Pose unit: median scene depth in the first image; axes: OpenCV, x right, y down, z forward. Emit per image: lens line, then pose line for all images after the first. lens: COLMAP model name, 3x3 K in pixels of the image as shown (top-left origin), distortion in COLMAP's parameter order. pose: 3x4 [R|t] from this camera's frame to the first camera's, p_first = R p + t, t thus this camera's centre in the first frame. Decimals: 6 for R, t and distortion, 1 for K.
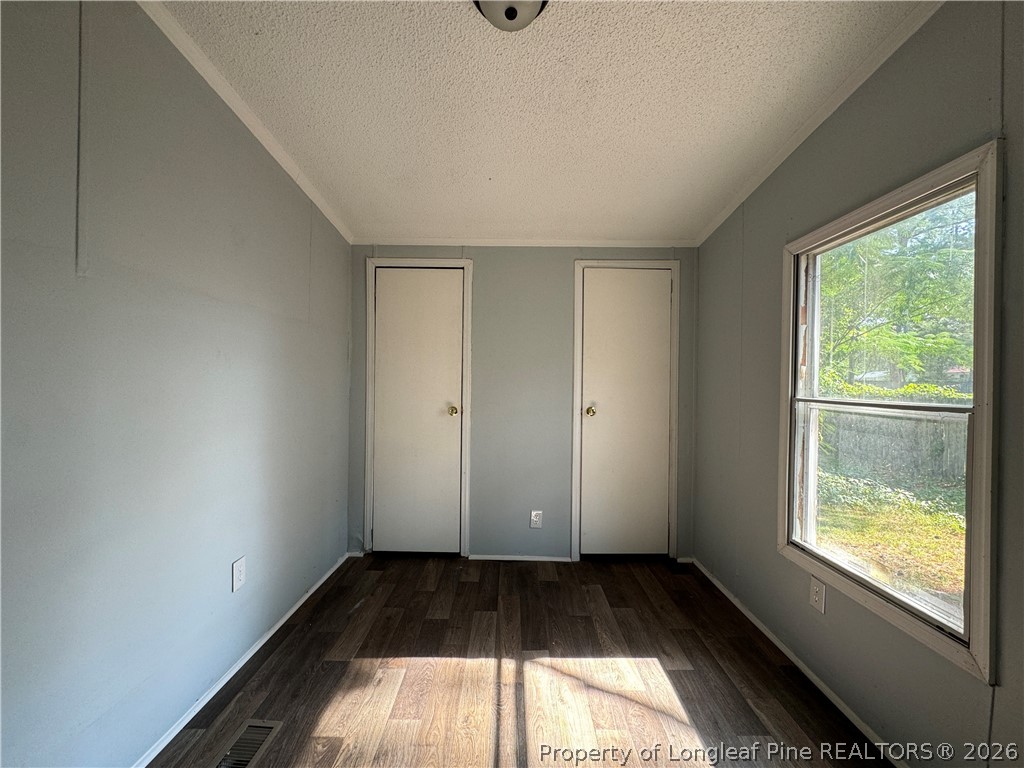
lens RADIAL K [[407.0, 0, 510.1], [0, 407.0, 381.5], [0, 0, 1]] dist [-0.001716, -0.000399]
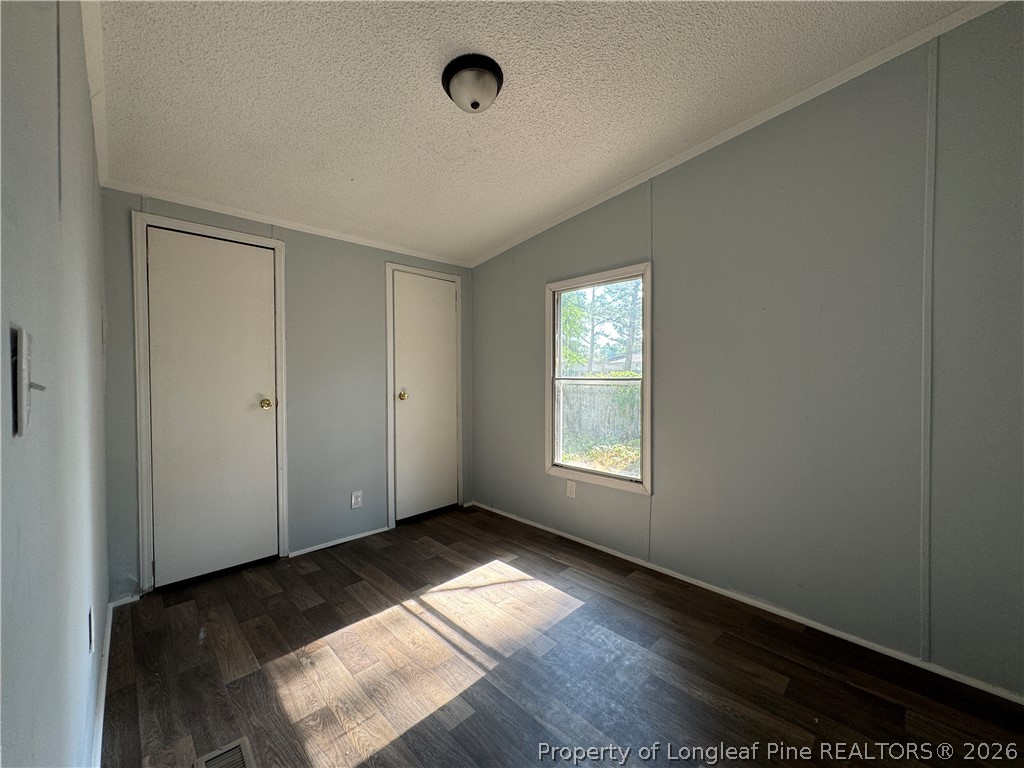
lens RADIAL K [[407.0, 0, 510.1], [0, 407.0, 381.5], [0, 0, 1]] dist [-0.001716, -0.000399]
pose [[0.714727, -0.028439, 0.698825, -0.554032], [0.015024, 0.999567, 0.025313, 0.010435], [-0.699242, -0.007593, 0.714845, -0.058248]]
